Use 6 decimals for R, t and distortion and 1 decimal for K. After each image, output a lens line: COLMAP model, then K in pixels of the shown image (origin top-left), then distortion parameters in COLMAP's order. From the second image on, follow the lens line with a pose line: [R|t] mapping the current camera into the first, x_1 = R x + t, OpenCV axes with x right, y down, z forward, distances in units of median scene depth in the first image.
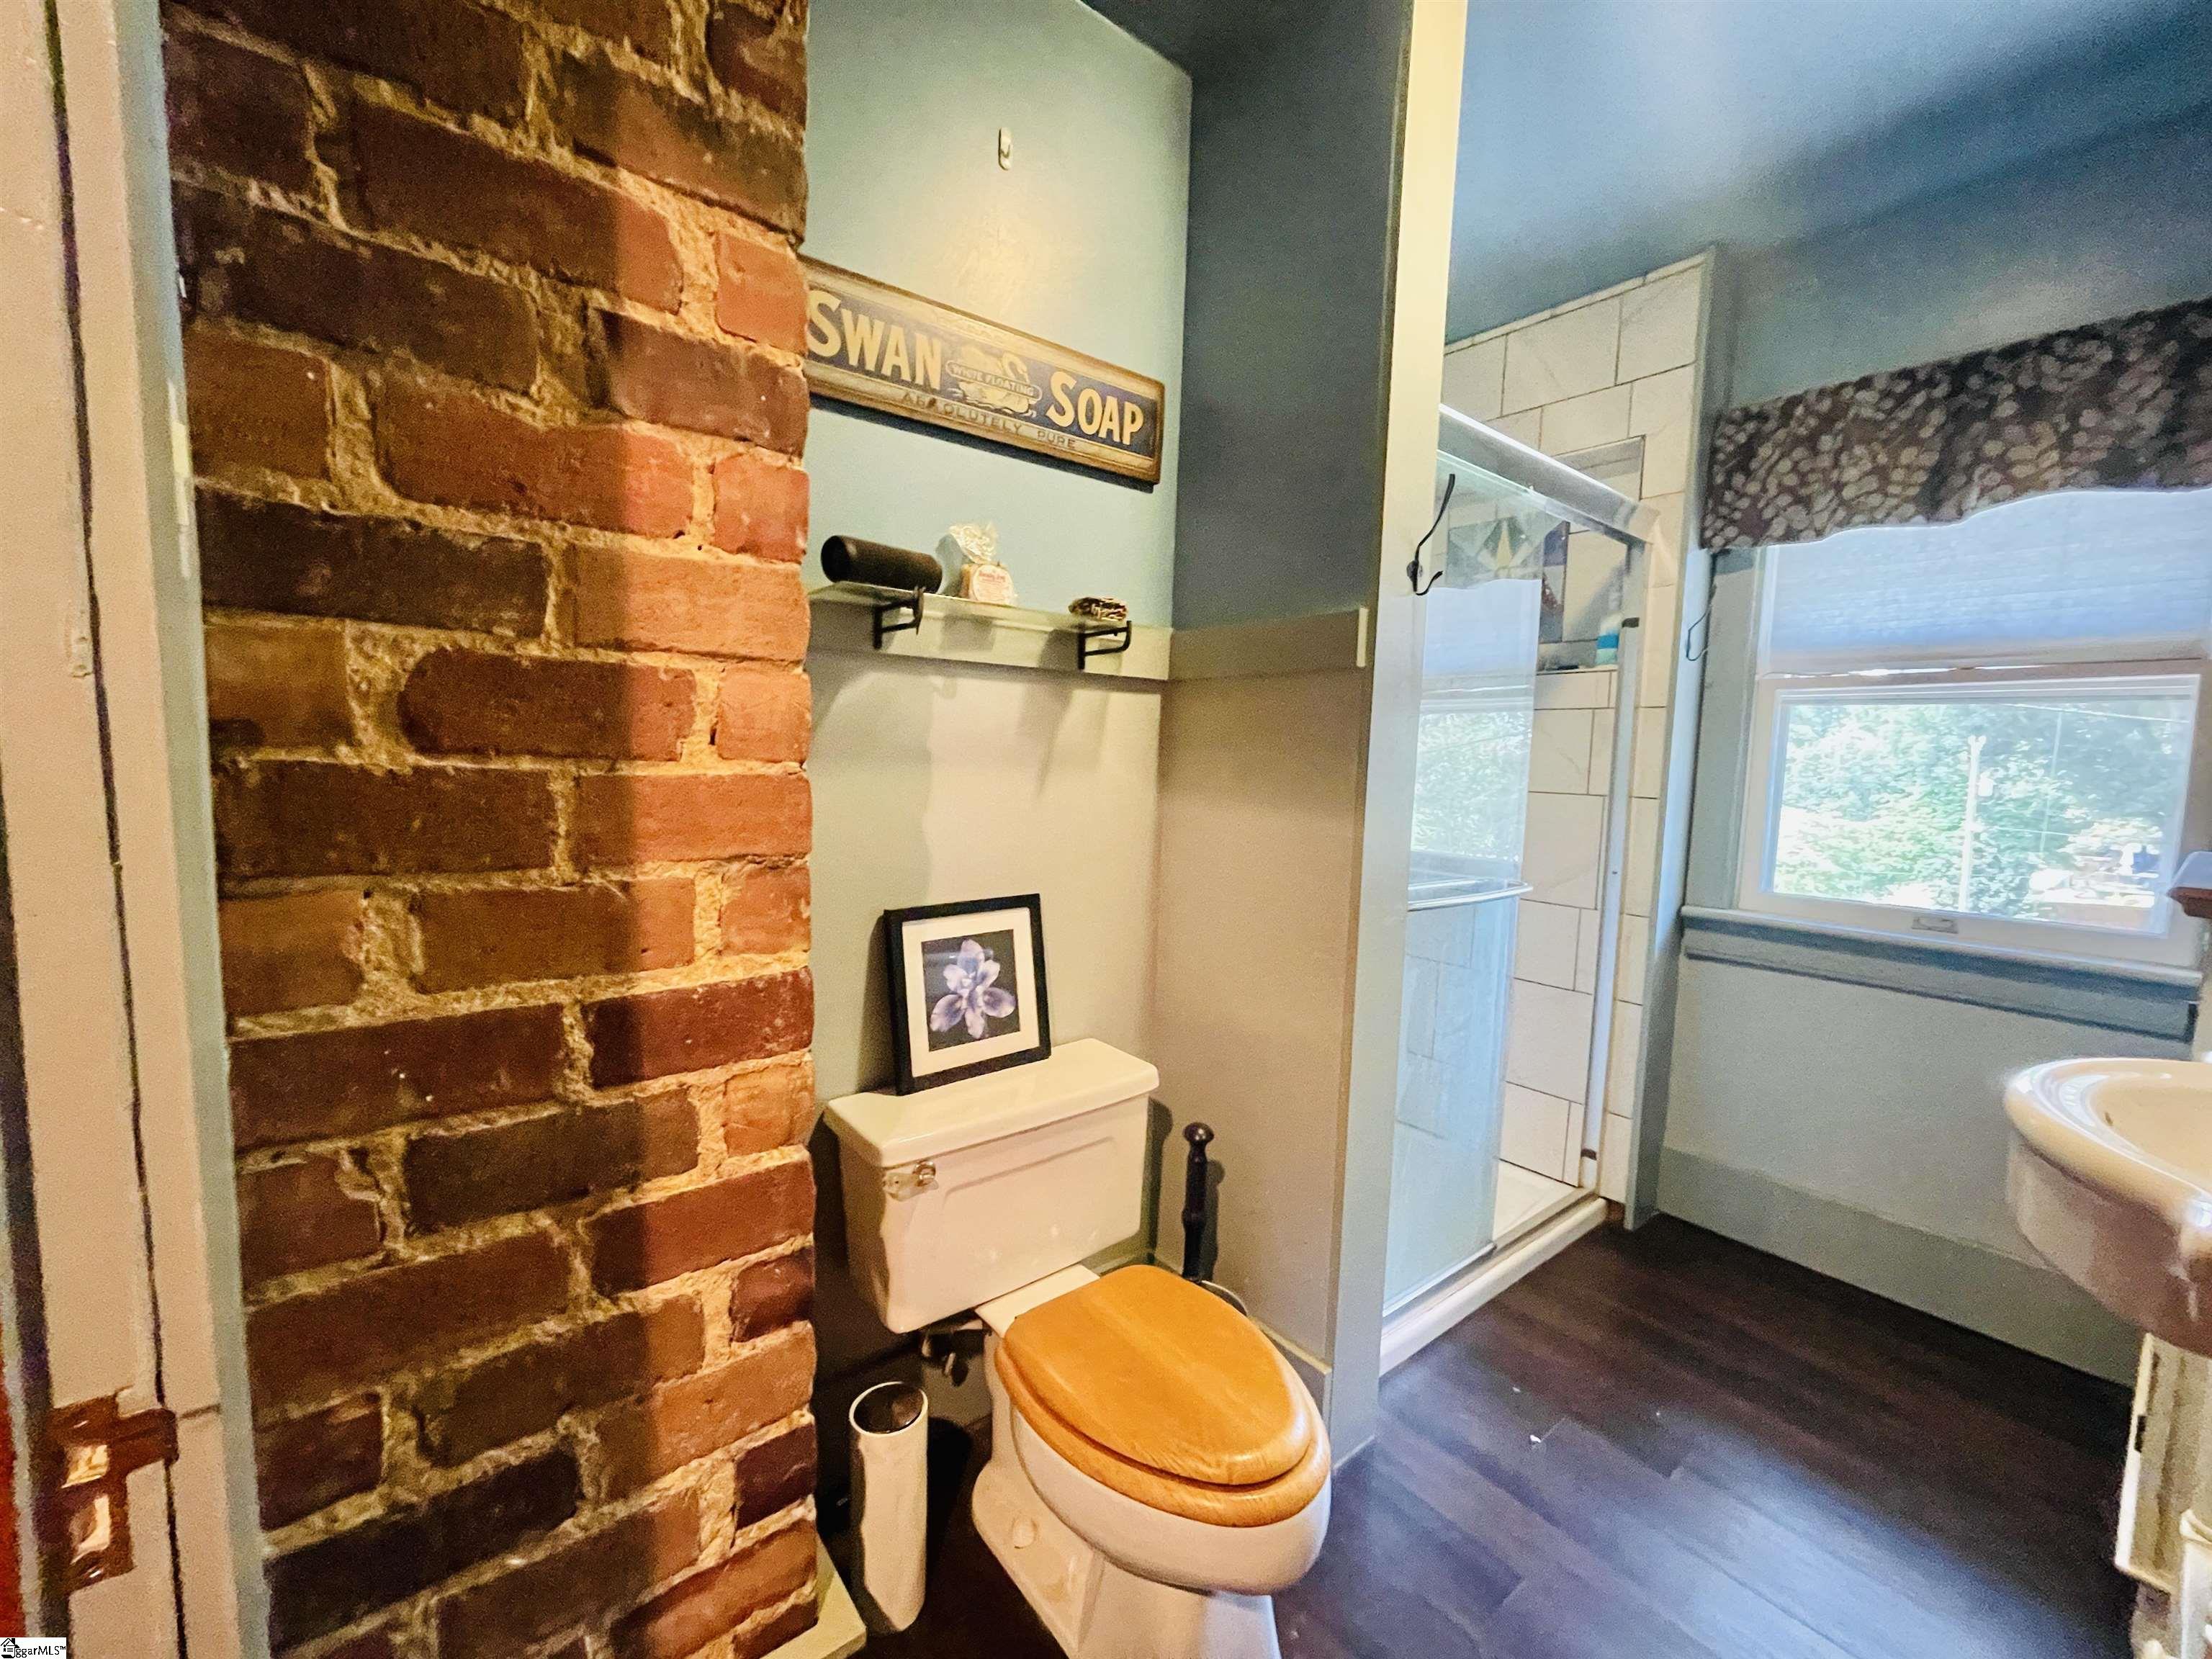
lens RADIAL K [[899.9, 0, 1100.9], [0, 899.9, 832.3], [0, 0, 1]] dist [0.000050, -0.000080]
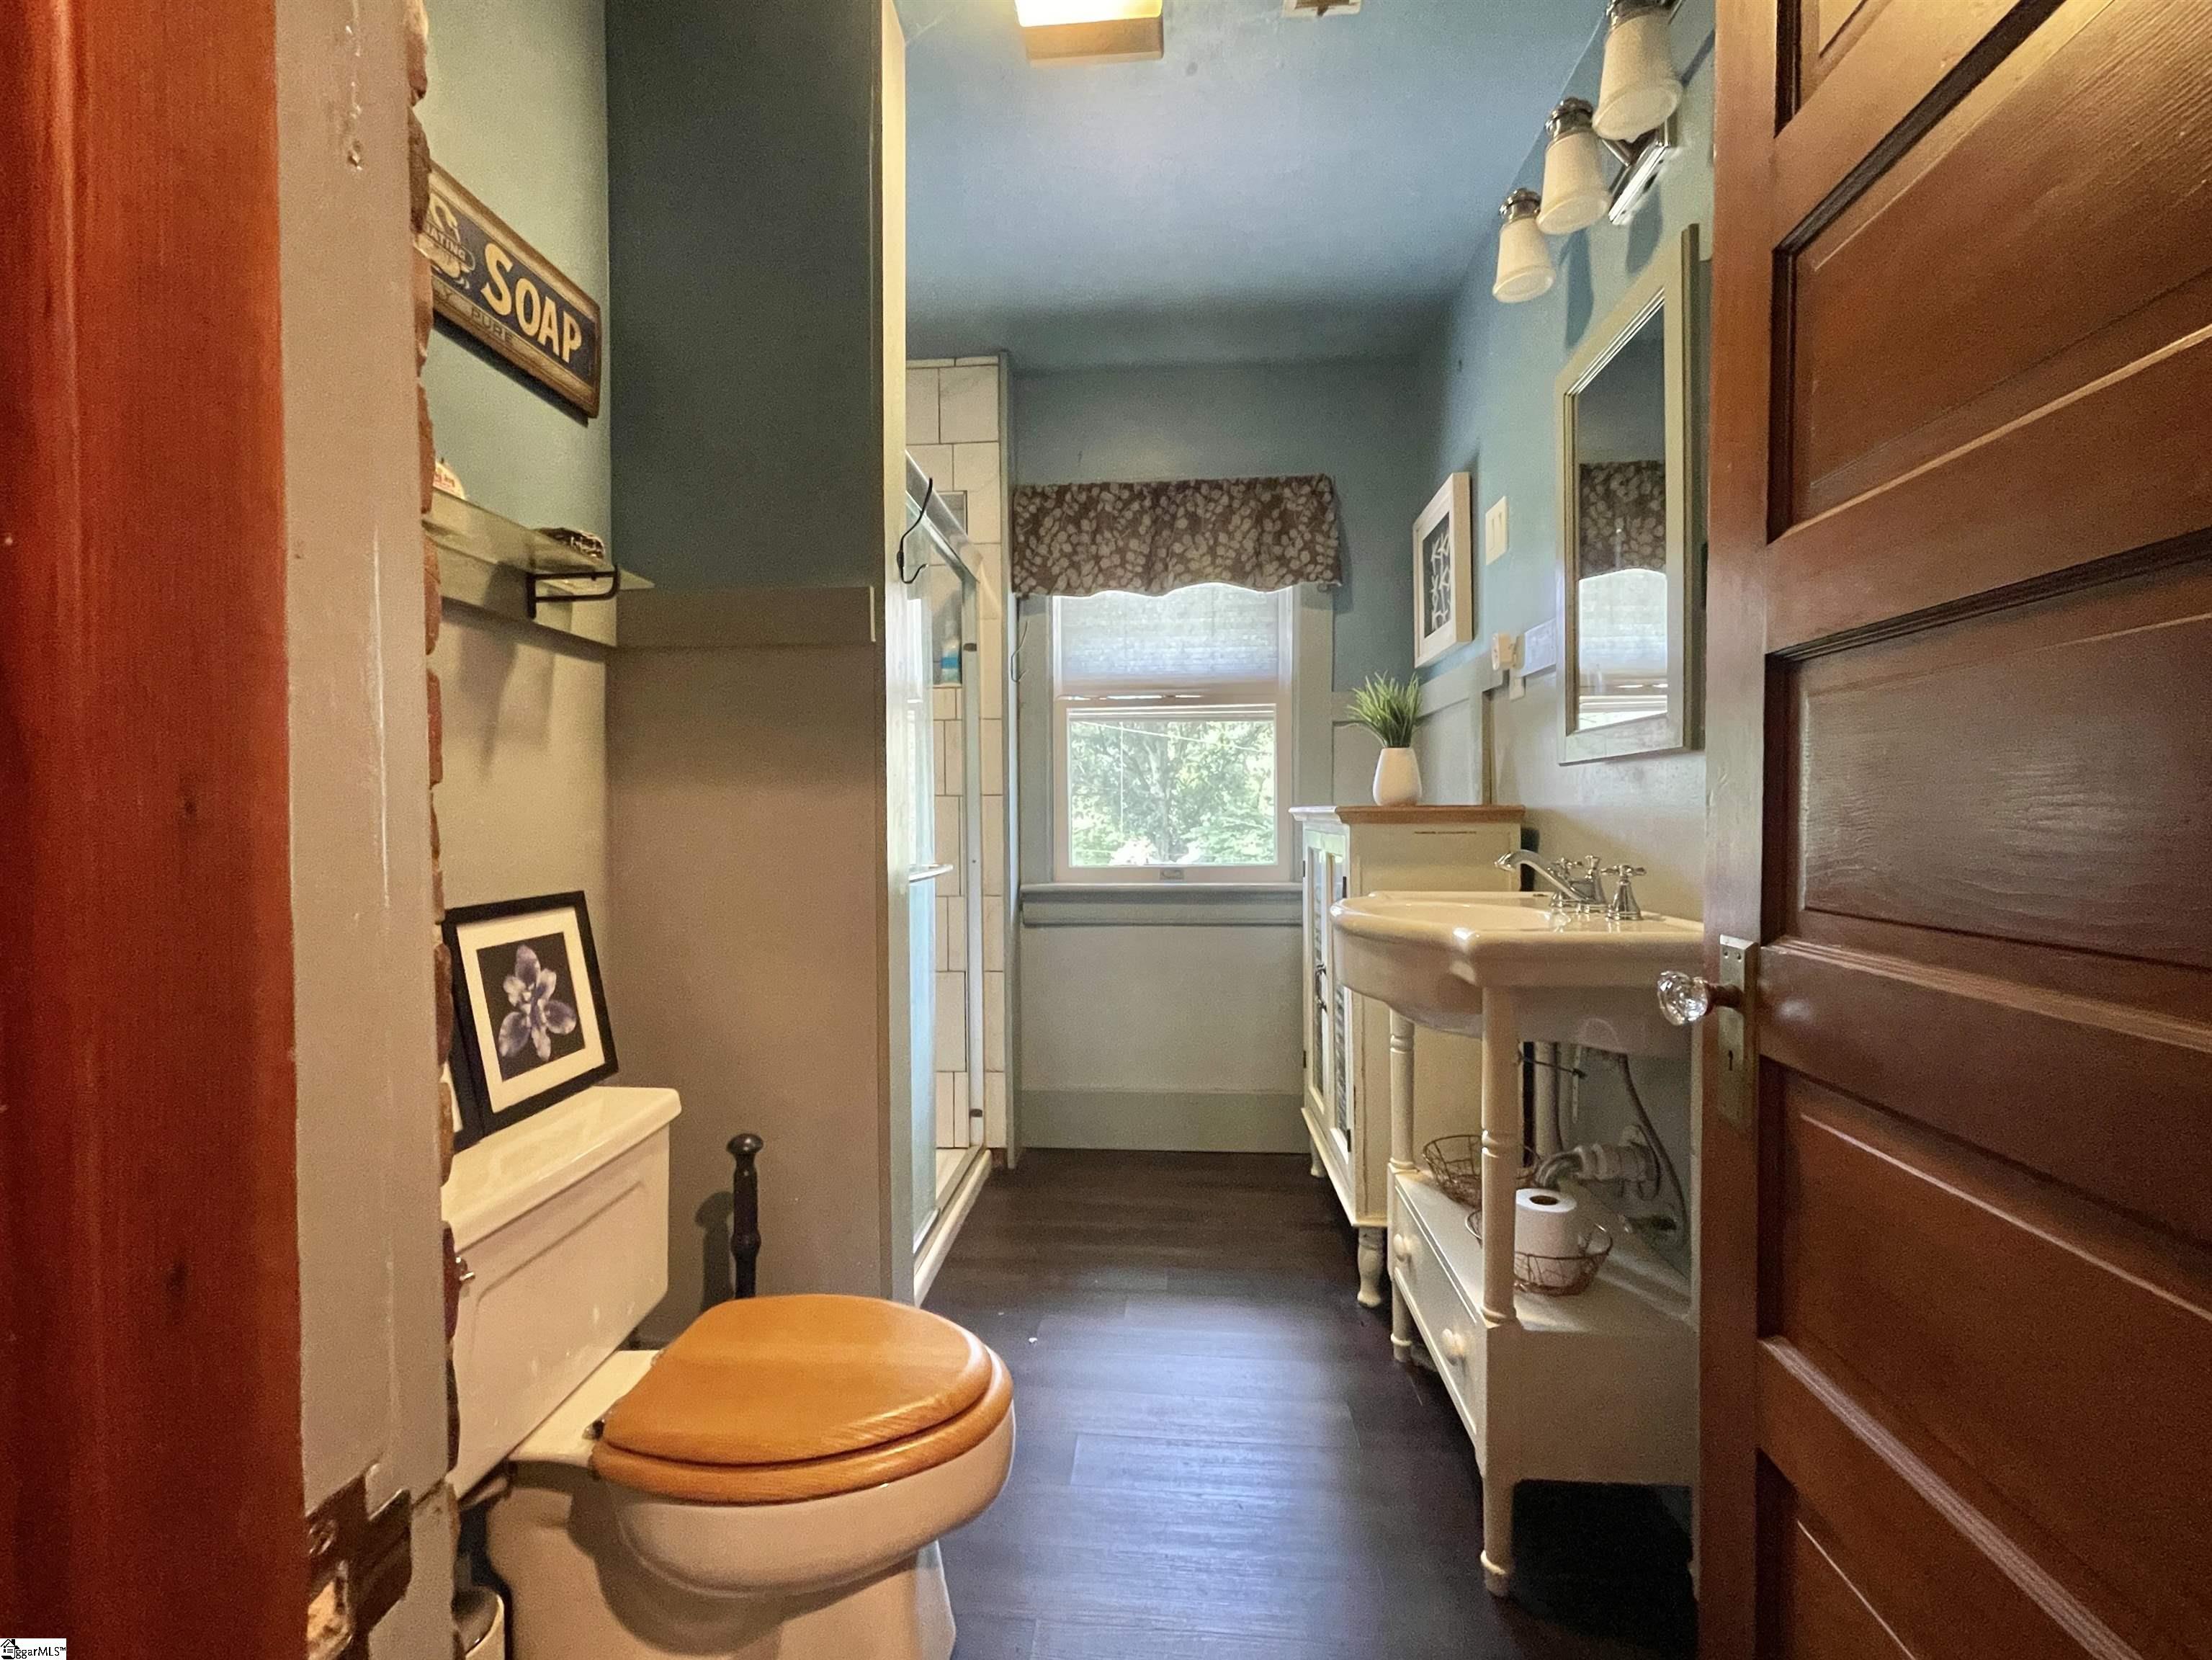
lens RADIAL K [[955.0, 0, 1113.3], [0, 955.0, 831.5], [0, 0, 1]] dist [0.000258, 0.000059]
pose [[0.674437, -0.046768, 0.736849, -0.253228], [0.093179, 0.995404, -0.022107, 0.061614], [-0.732429, 0.083569, 0.675695, 0.048856]]
